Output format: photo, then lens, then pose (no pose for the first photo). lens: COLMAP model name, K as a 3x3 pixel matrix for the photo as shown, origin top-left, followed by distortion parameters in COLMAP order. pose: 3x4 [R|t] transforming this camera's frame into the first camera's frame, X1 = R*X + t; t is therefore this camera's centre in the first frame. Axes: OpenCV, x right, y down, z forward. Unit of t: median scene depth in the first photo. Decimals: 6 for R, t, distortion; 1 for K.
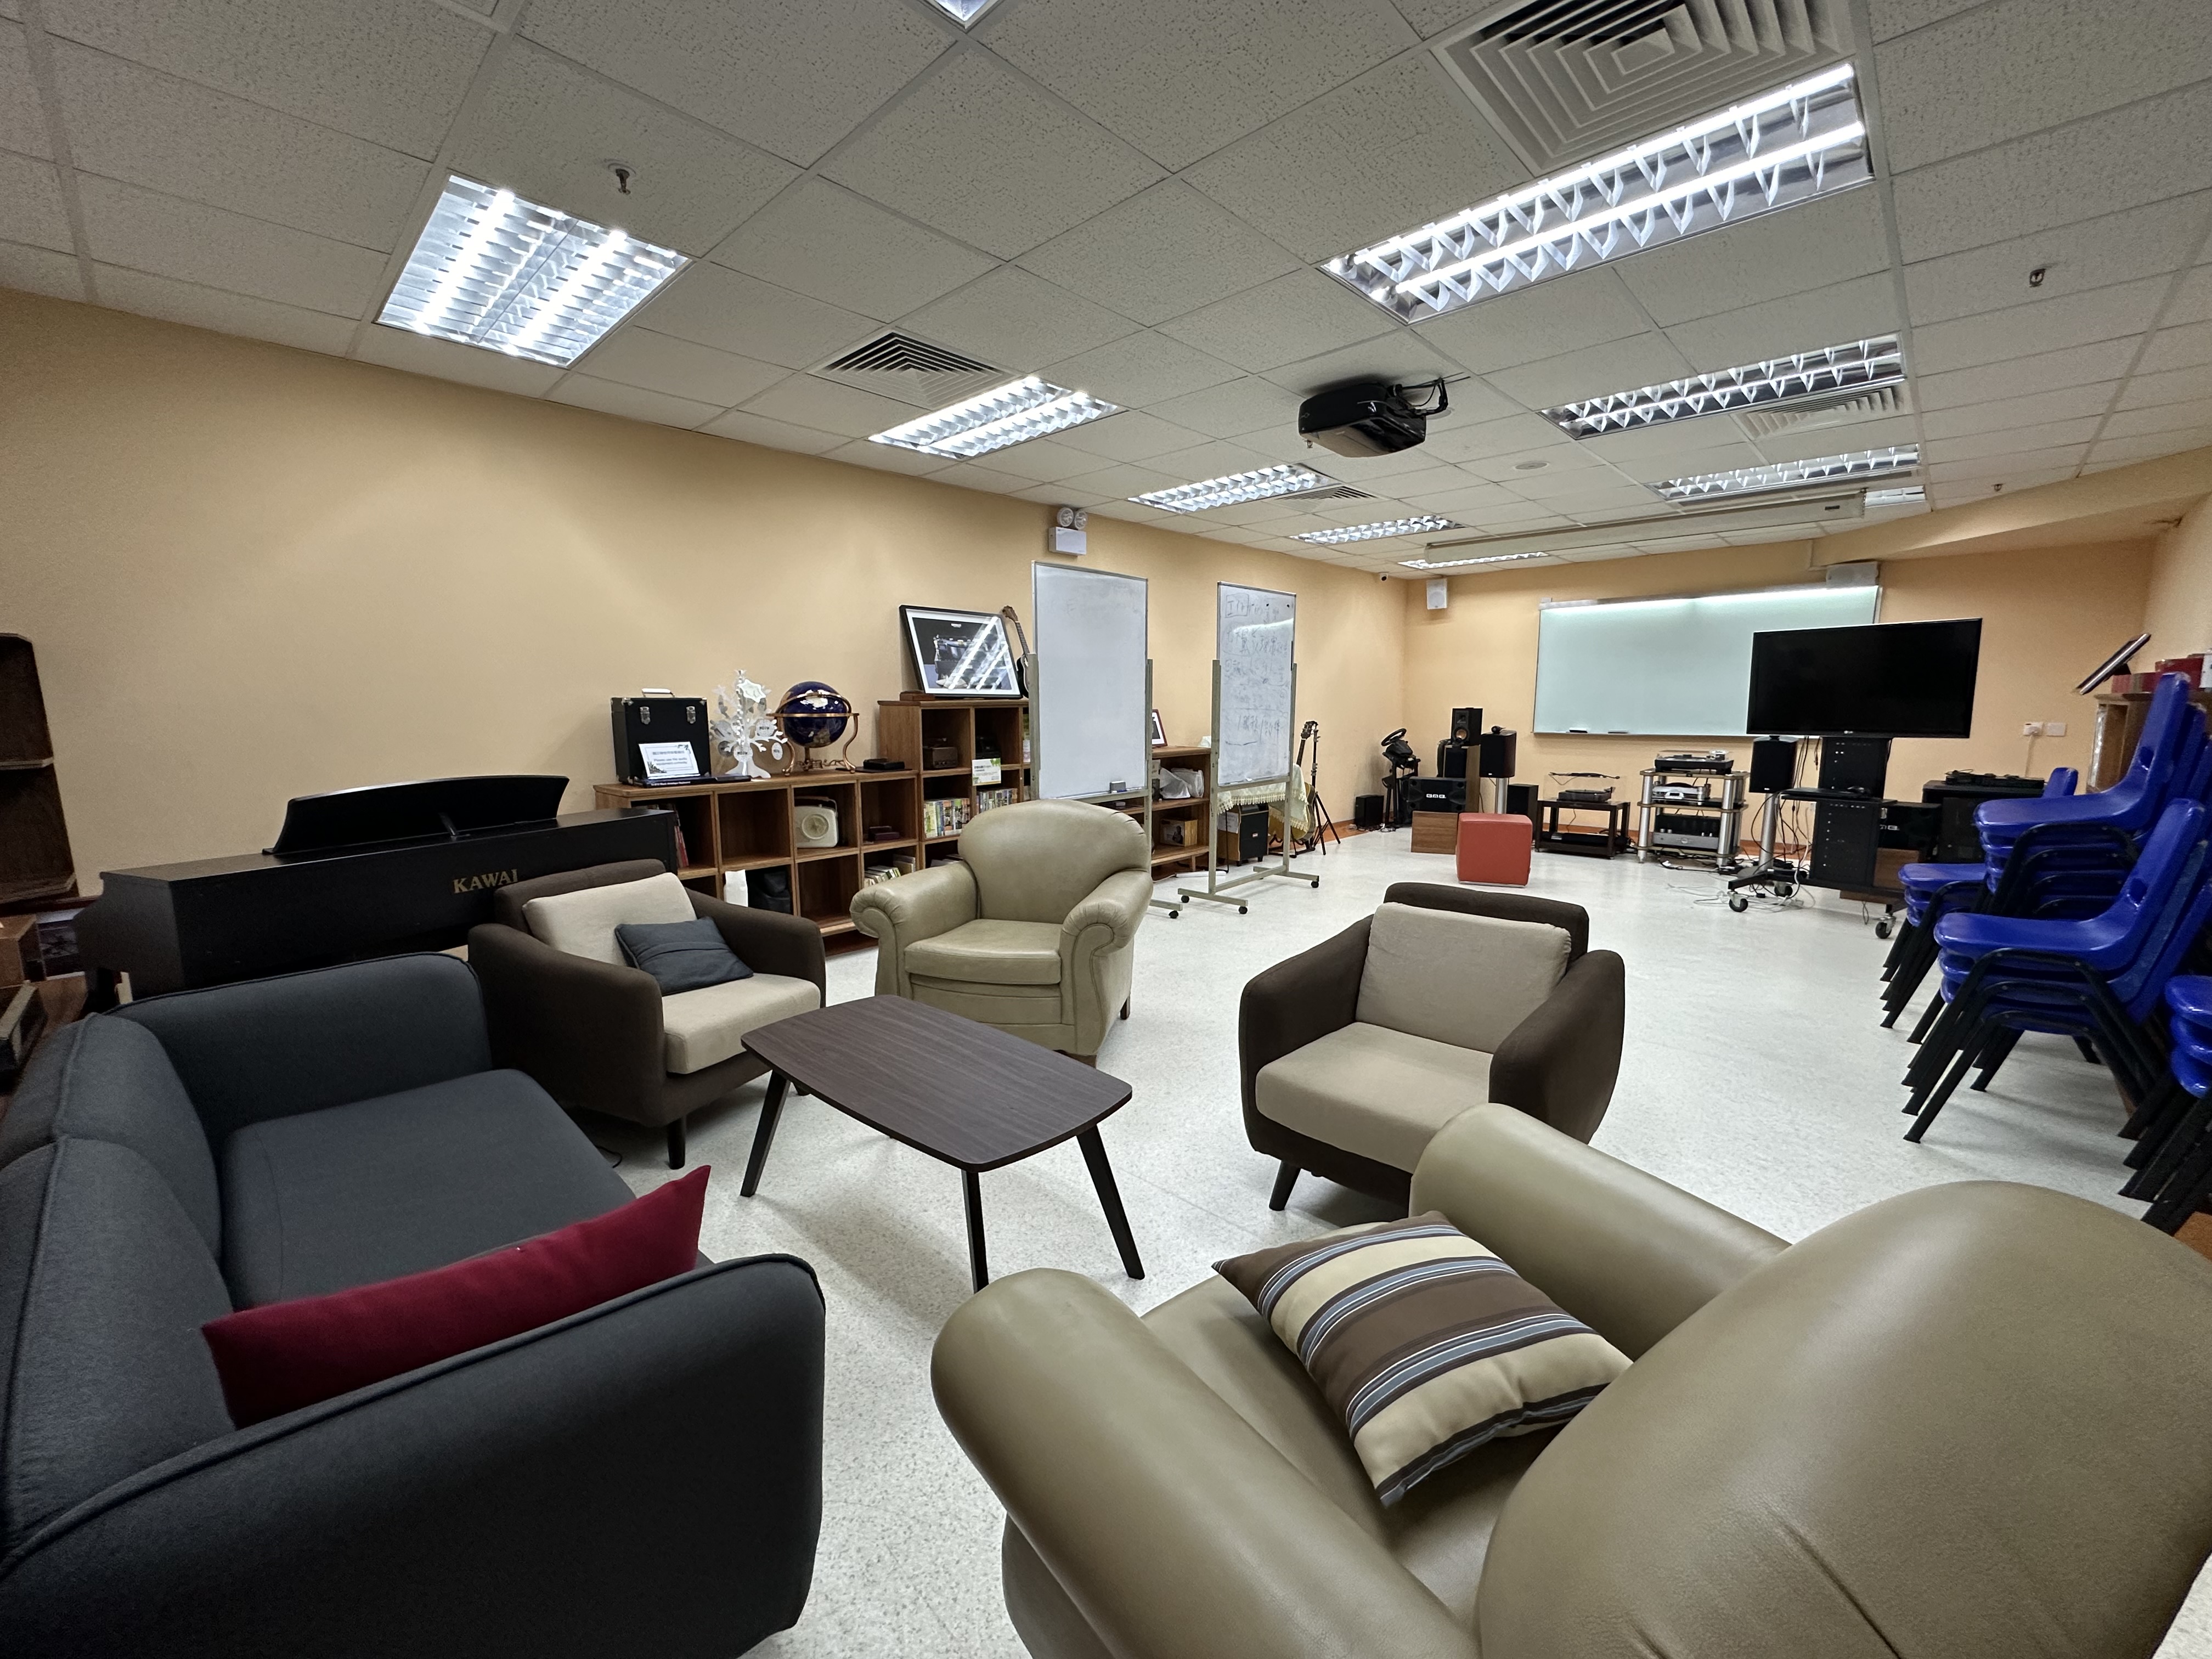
lens RADIAL K [[889.3, 0, 1109.3], [0, 889.3, 827.7], [0, 0, 1]] dist [-0.002539, -0.000110]
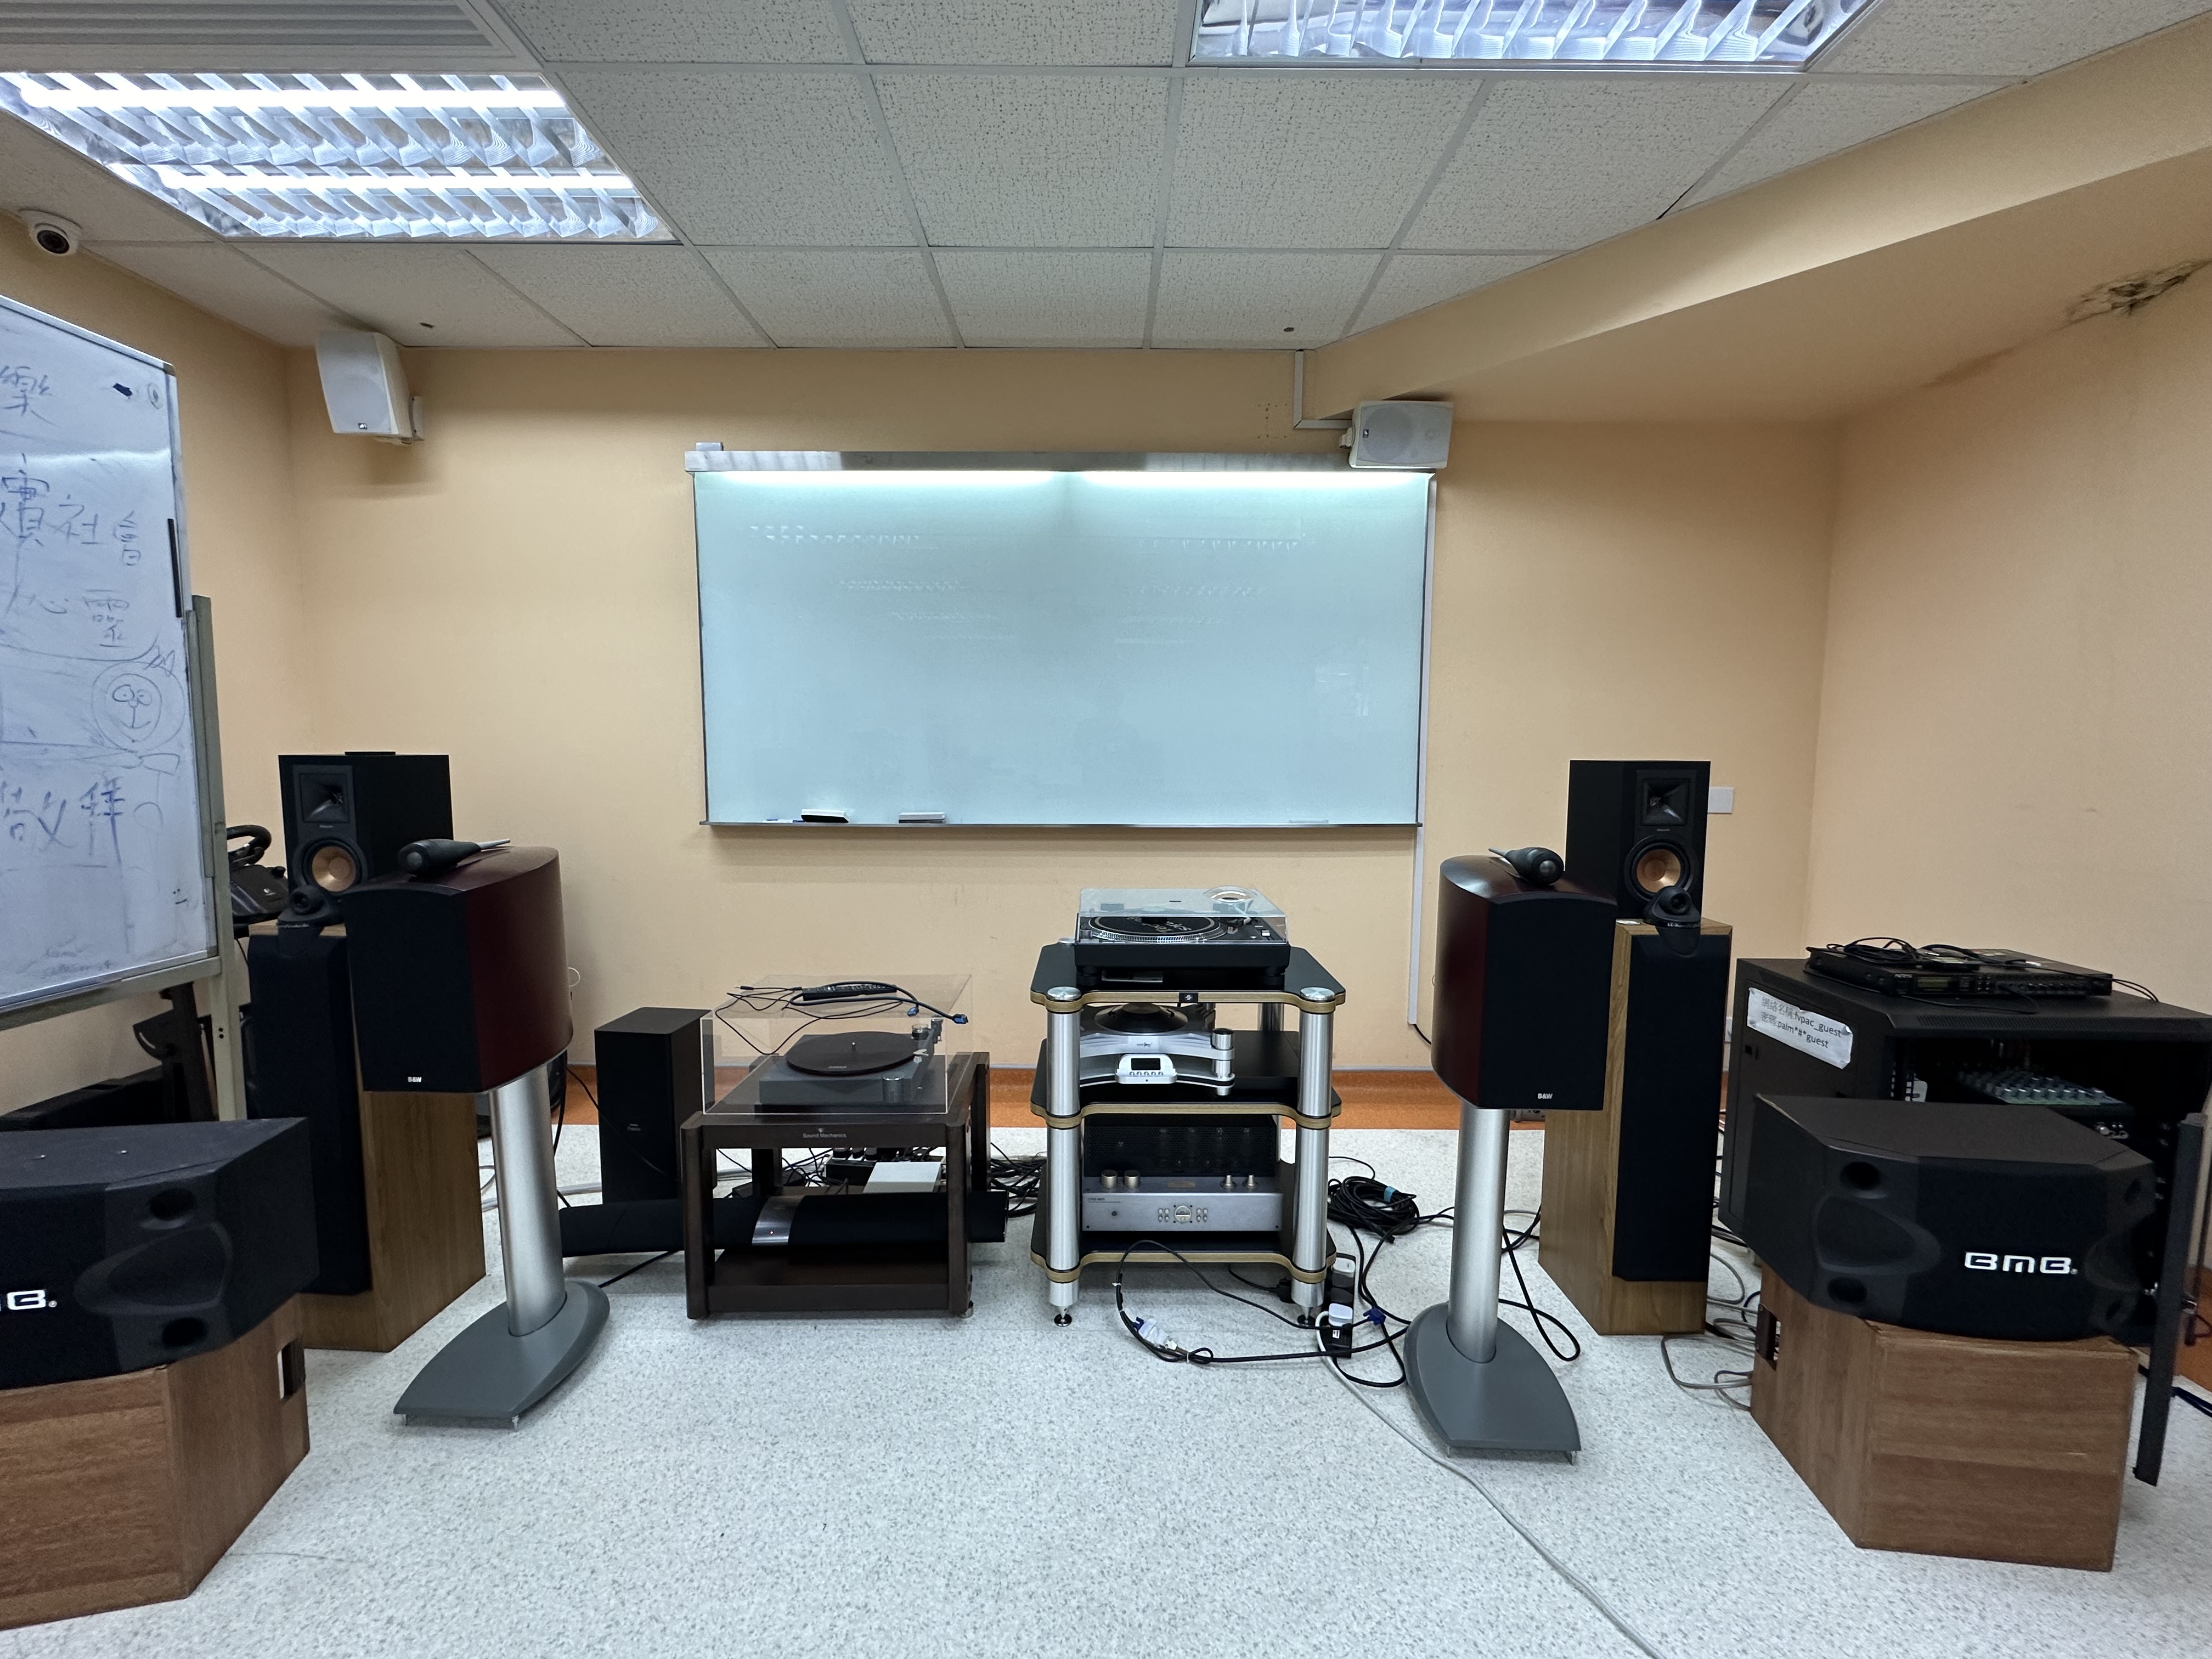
lens RADIAL K [[889.3, 0, 1103.7], [0, 889.3, 832.0], [0, 0, 1]] dist [-0.002539, -0.000110]
pose [[0.726854, -0.055147, 0.684574, 0.397685], [0.091395, 0.995672, -0.016832, -0.095085], [-0.680683, 0.074801, 0.728749, 0.723571]]
